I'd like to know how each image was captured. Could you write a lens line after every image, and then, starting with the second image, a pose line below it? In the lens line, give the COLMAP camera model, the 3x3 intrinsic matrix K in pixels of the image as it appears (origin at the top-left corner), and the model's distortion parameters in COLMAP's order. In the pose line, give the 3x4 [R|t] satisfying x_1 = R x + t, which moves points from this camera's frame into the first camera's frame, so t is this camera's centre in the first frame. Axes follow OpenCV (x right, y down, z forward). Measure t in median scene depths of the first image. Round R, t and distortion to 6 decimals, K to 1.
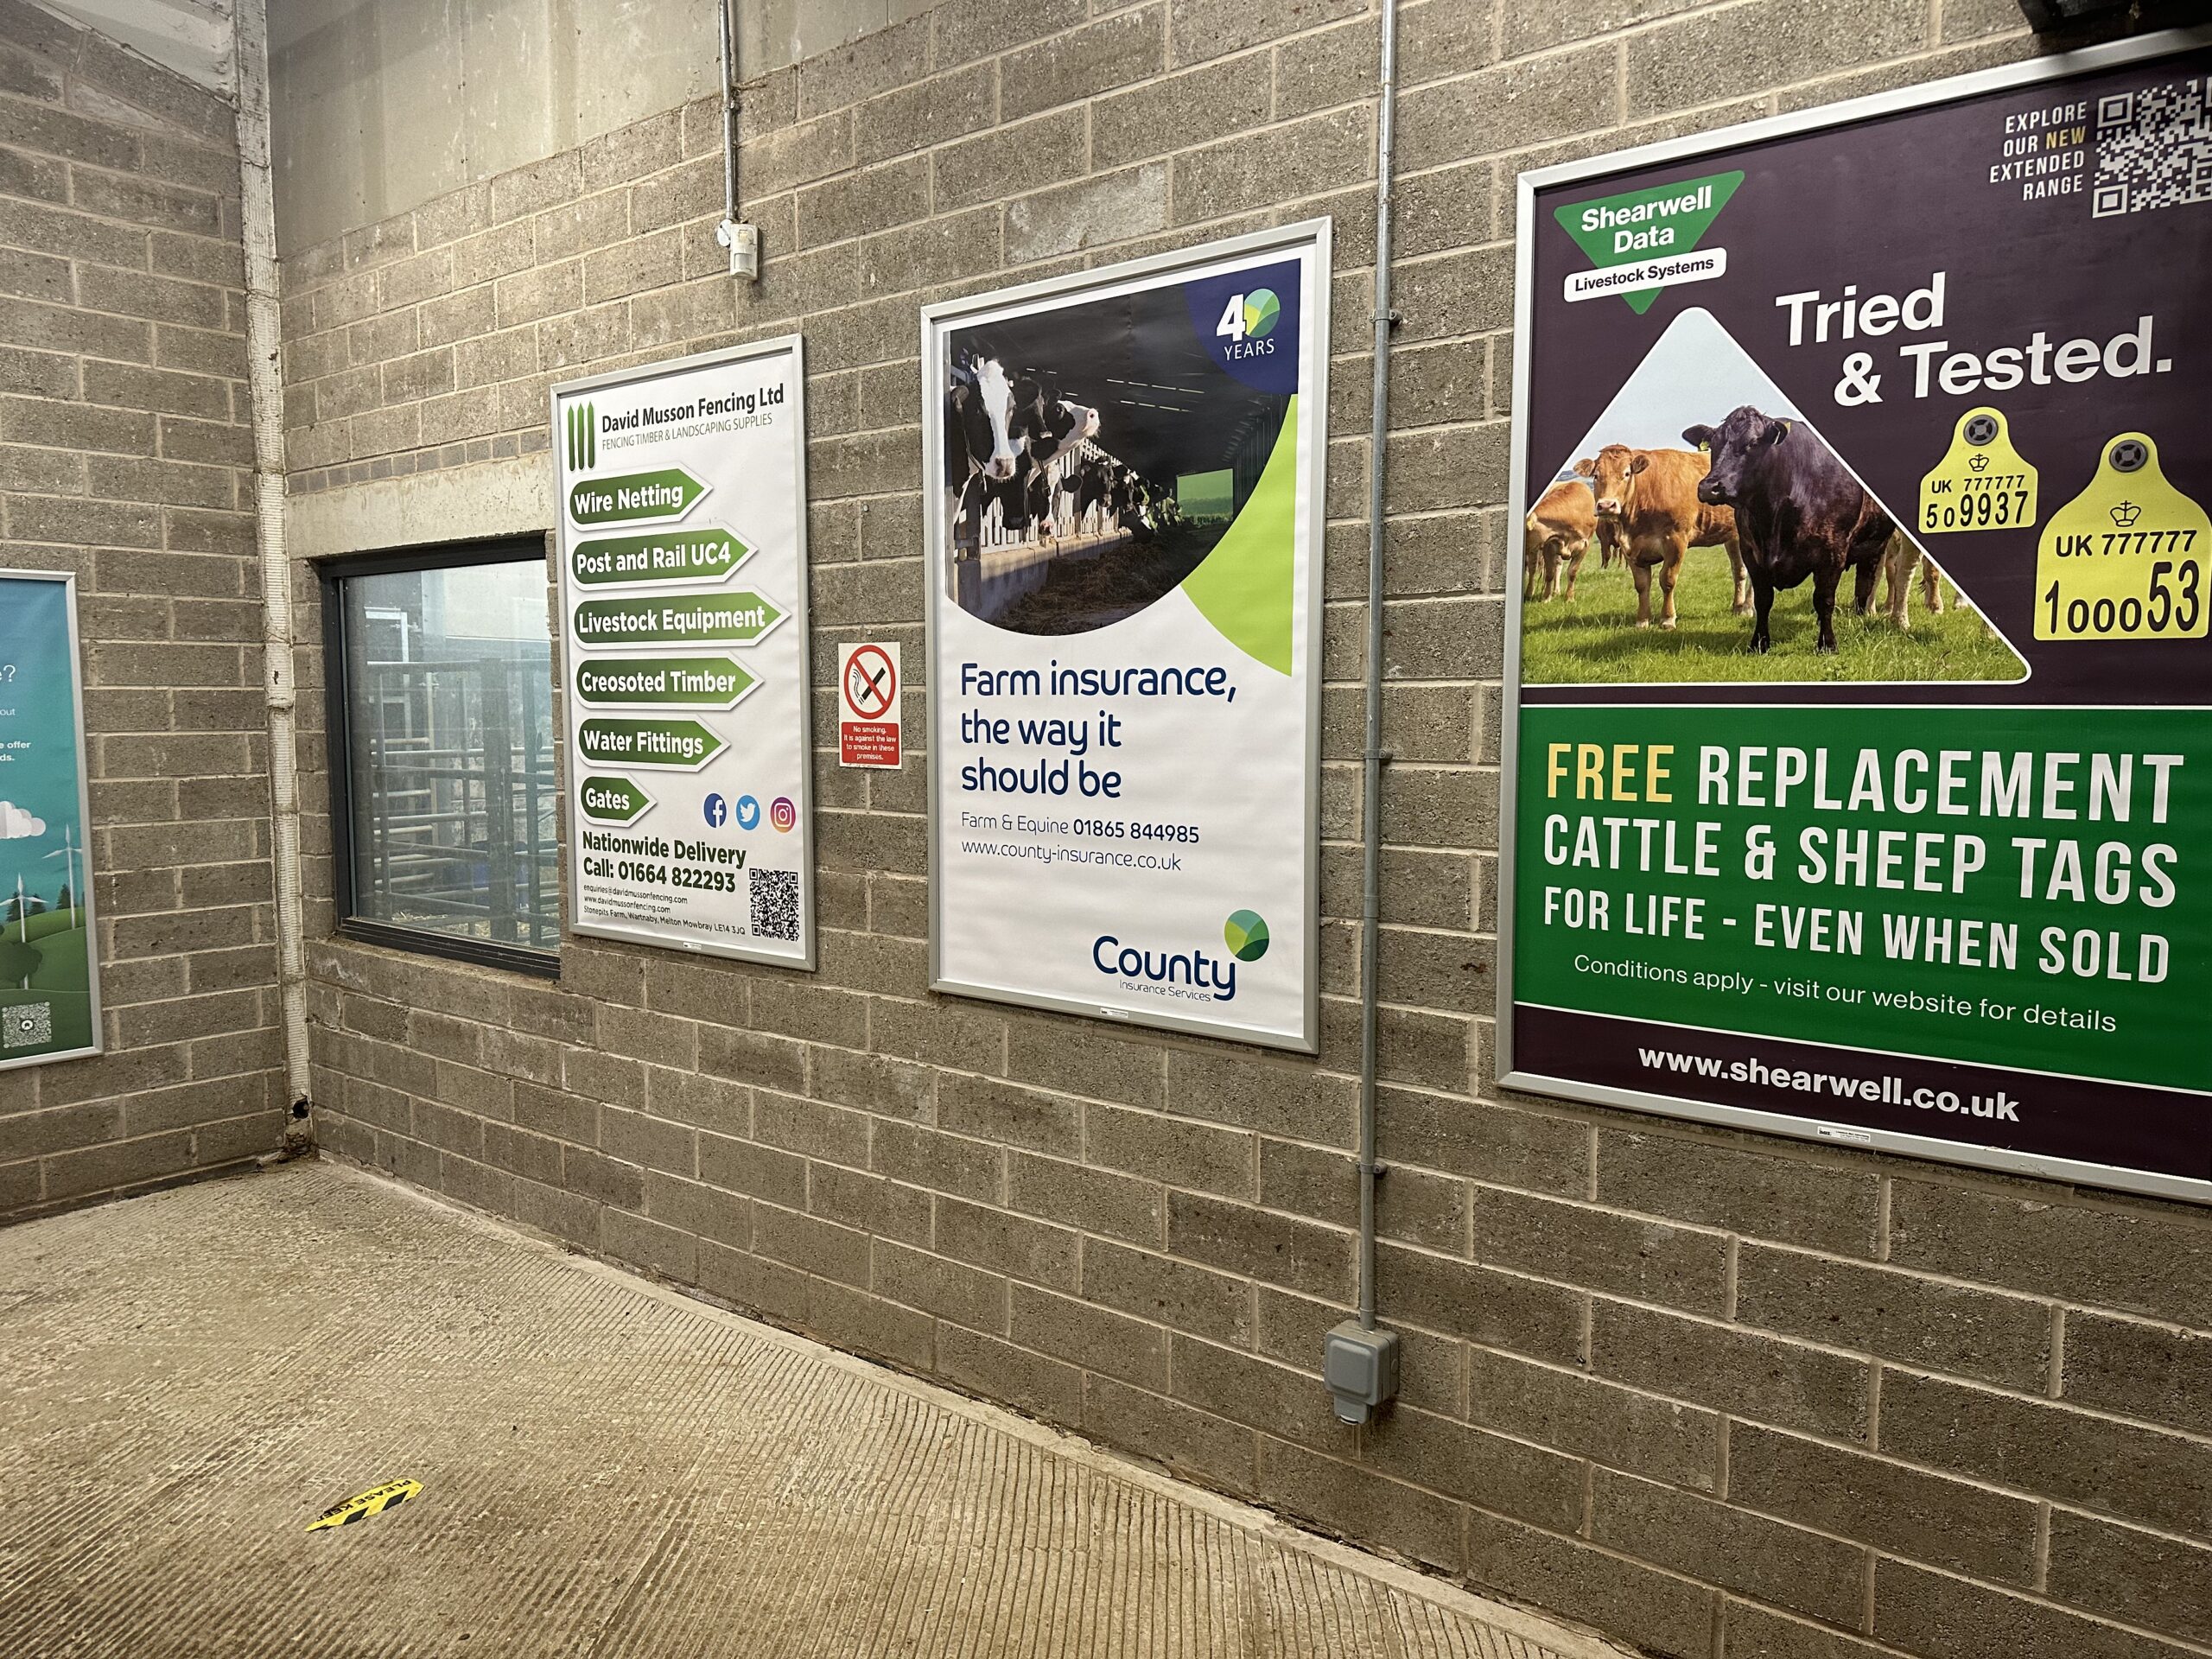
lens RADIAL K [[1565.0, 0, 1104.2], [0, 1565.0, 829.0], [0, 0, 1]] dist [-0.002887, -0.003936]
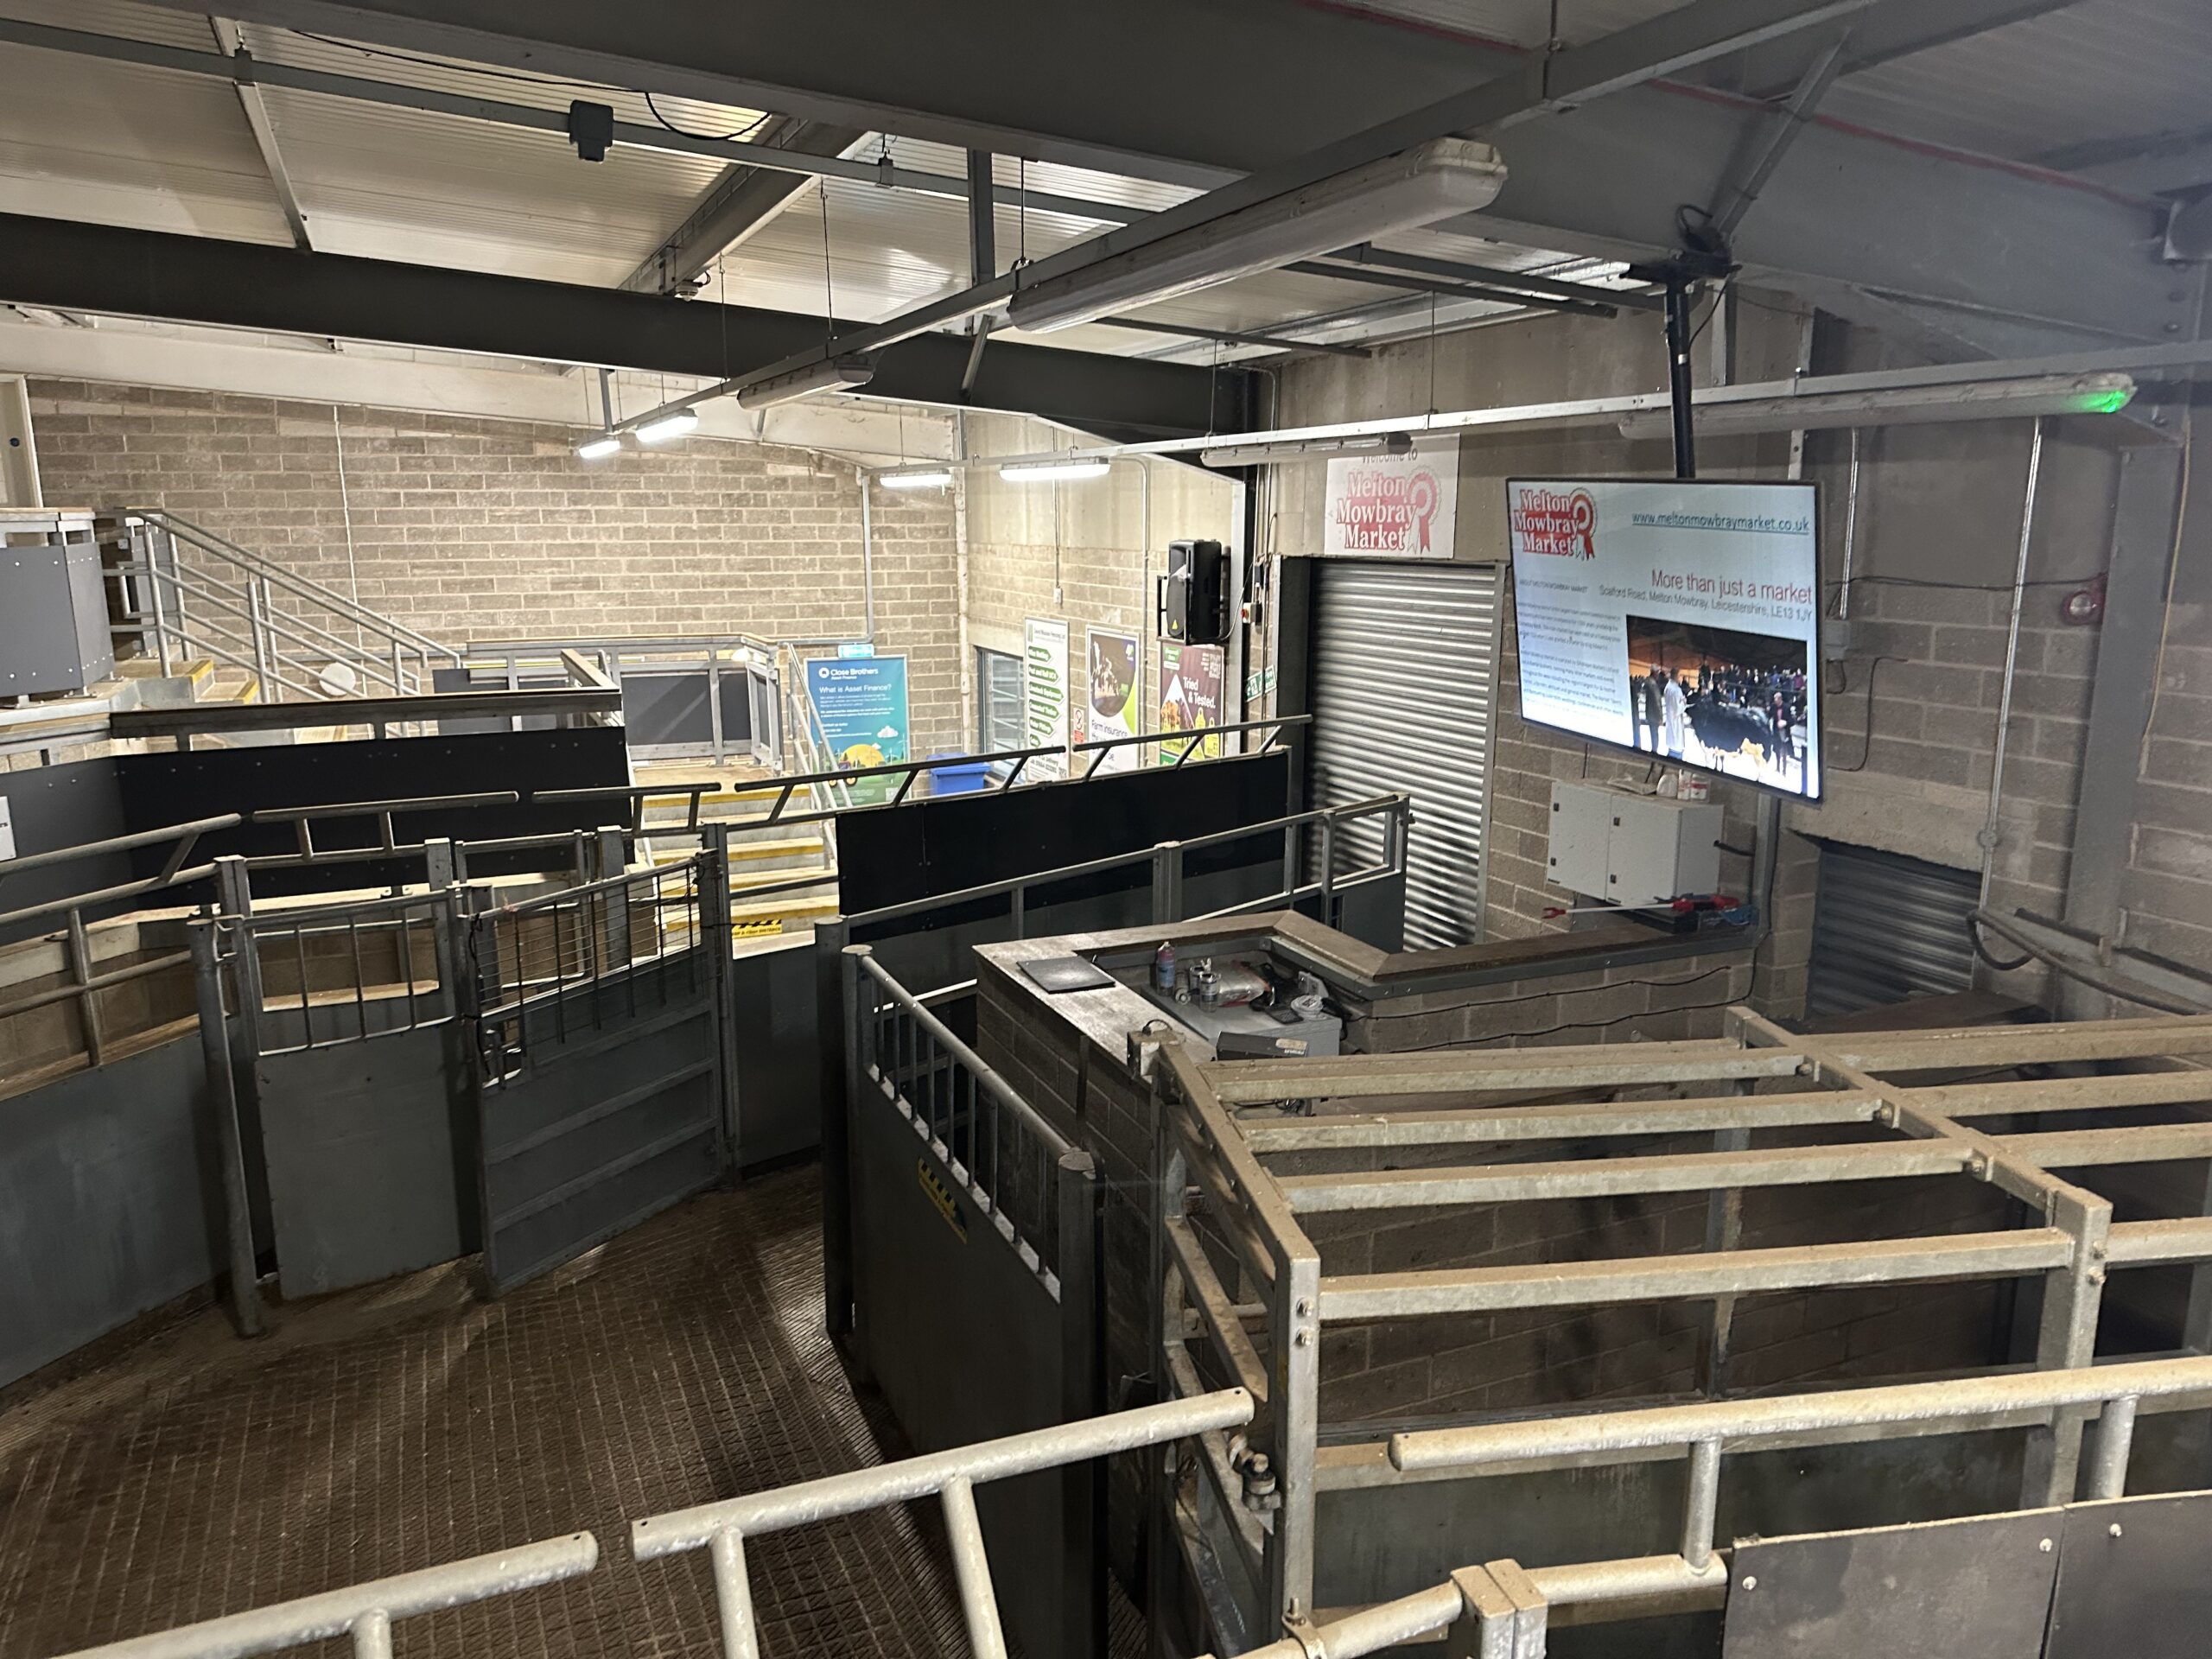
lens RADIAL K [[1565.0, 0, 1106.9], [0, 1565.0, 831.1], [0, 0, 1]] dist [-0.002887, -0.003936]
pose [[0.879312, 0.090483, -0.467572, 1.196082], [-0.029213, 0.990185, 0.136679, -0.247106], [0.475349, -0.106524, 0.873324, -1.594199]]
